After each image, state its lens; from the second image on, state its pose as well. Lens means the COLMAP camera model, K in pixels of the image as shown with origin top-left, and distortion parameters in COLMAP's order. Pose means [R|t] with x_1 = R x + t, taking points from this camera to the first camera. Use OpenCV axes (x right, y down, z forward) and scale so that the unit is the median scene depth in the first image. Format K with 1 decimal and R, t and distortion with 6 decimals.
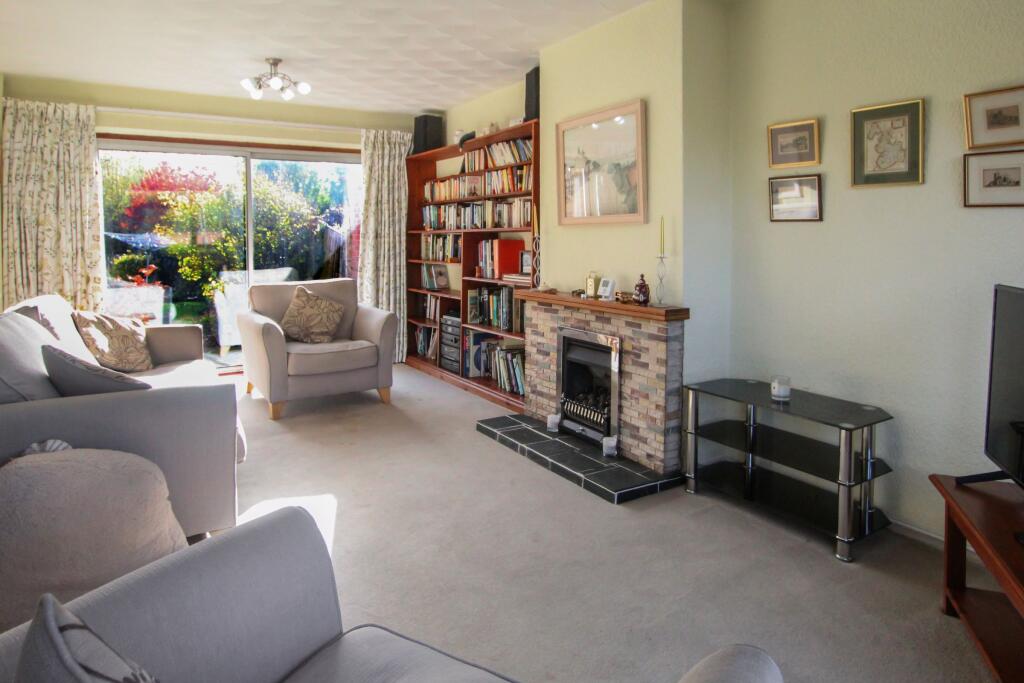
lens RADIAL K [[683.9, 0, 512.0], [0, 683.9, 341.5], [0, 0, 1]] dist [0.000425, 0.000330]
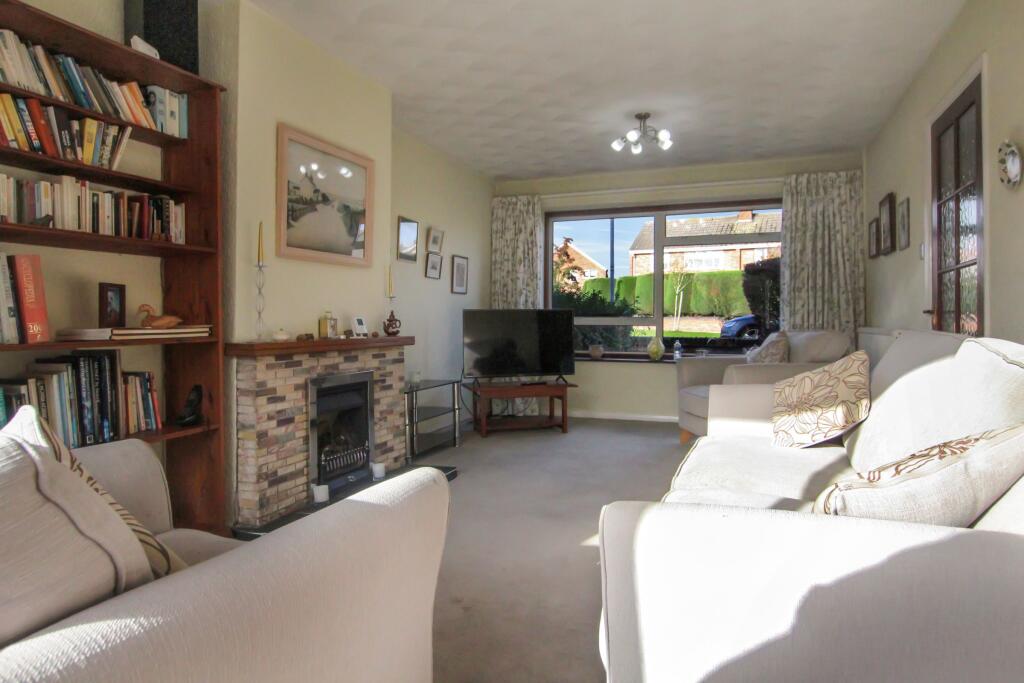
lens RADIAL K [[600.3, 0, 512.0], [0, 600.3, 341.5], [0, 0, 1]] dist [-0.000268, -0.000211]
pose [[-0.612151, -0.064057, 0.788142, -0.686351], [0.084401, 0.985726, 0.145670, -0.161146], [-0.786224, 0.155692, -0.598006, 1.308380]]
